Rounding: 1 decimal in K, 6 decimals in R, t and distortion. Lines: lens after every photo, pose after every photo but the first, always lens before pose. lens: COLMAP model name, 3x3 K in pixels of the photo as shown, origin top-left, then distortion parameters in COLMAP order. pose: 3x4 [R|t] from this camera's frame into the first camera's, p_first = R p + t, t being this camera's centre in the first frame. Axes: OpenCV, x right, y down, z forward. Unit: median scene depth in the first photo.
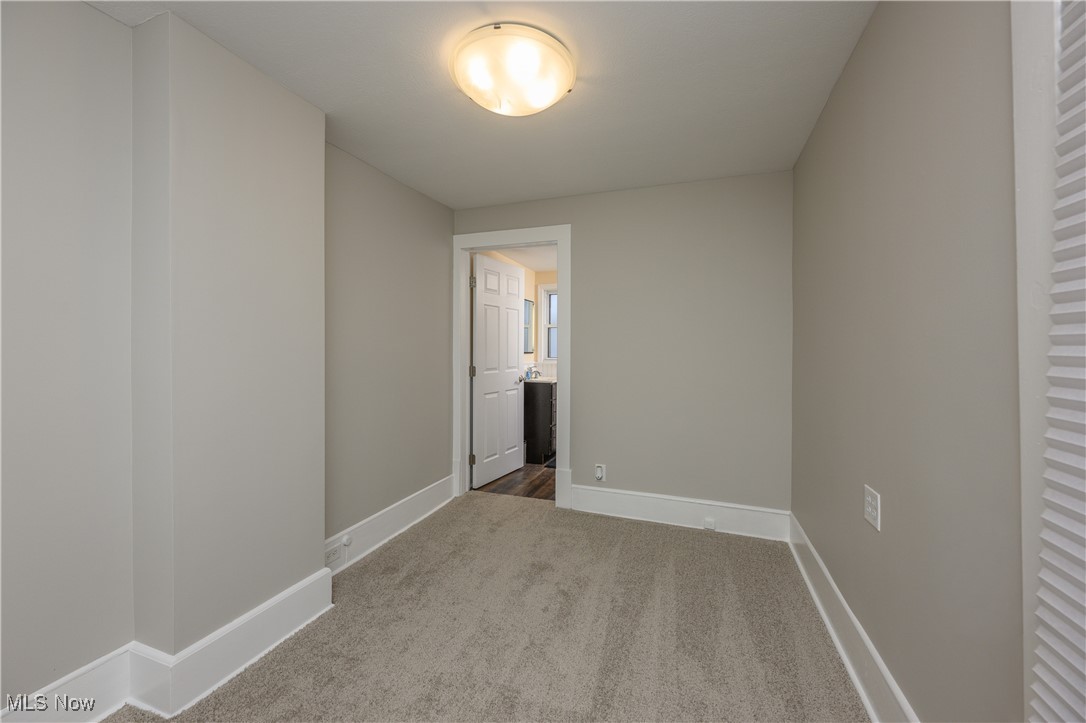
lens RADIAL K [[427.2, 0, 538.2], [0, 427.2, 353.3], [0, 0, 1]] dist [-0.001757, 0.000112]
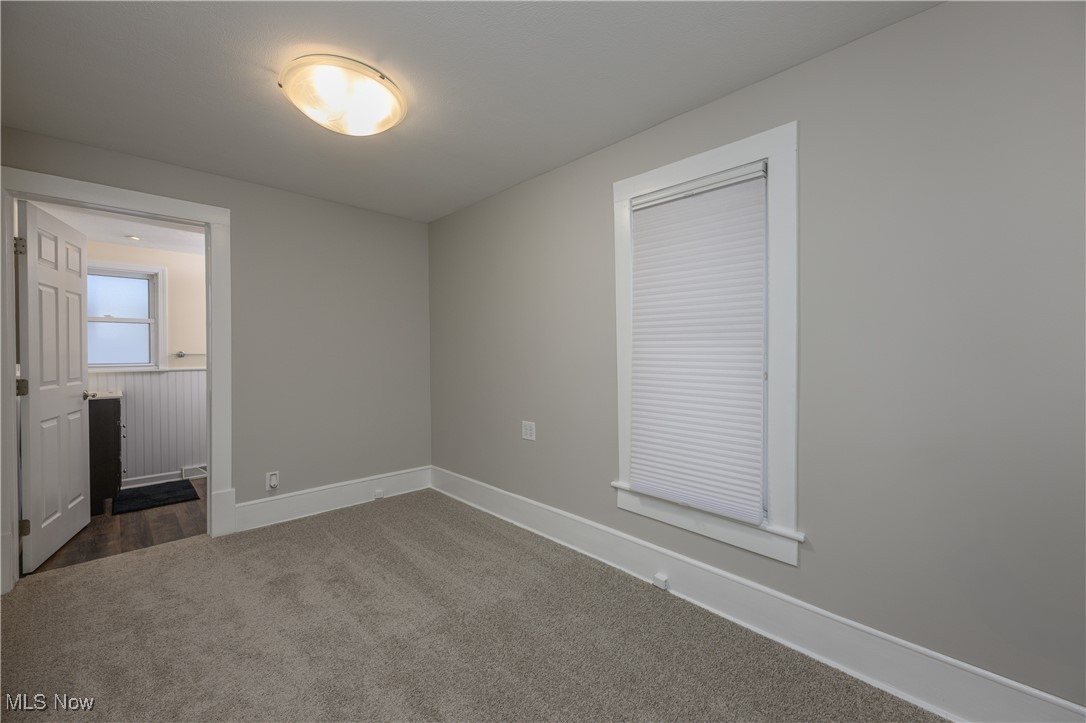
lens RADIAL K [[427.2, 0, 535.2], [0, 427.2, 355.5], [0, 0, 1]] dist [-0.001757, 0.000112]
pose [[0.437770, -0.011487, 0.899014, -0.453161], [0.010411, 0.999916, 0.007707, -0.002845], [-0.899027, 0.005986, 0.437853, 0.052735]]
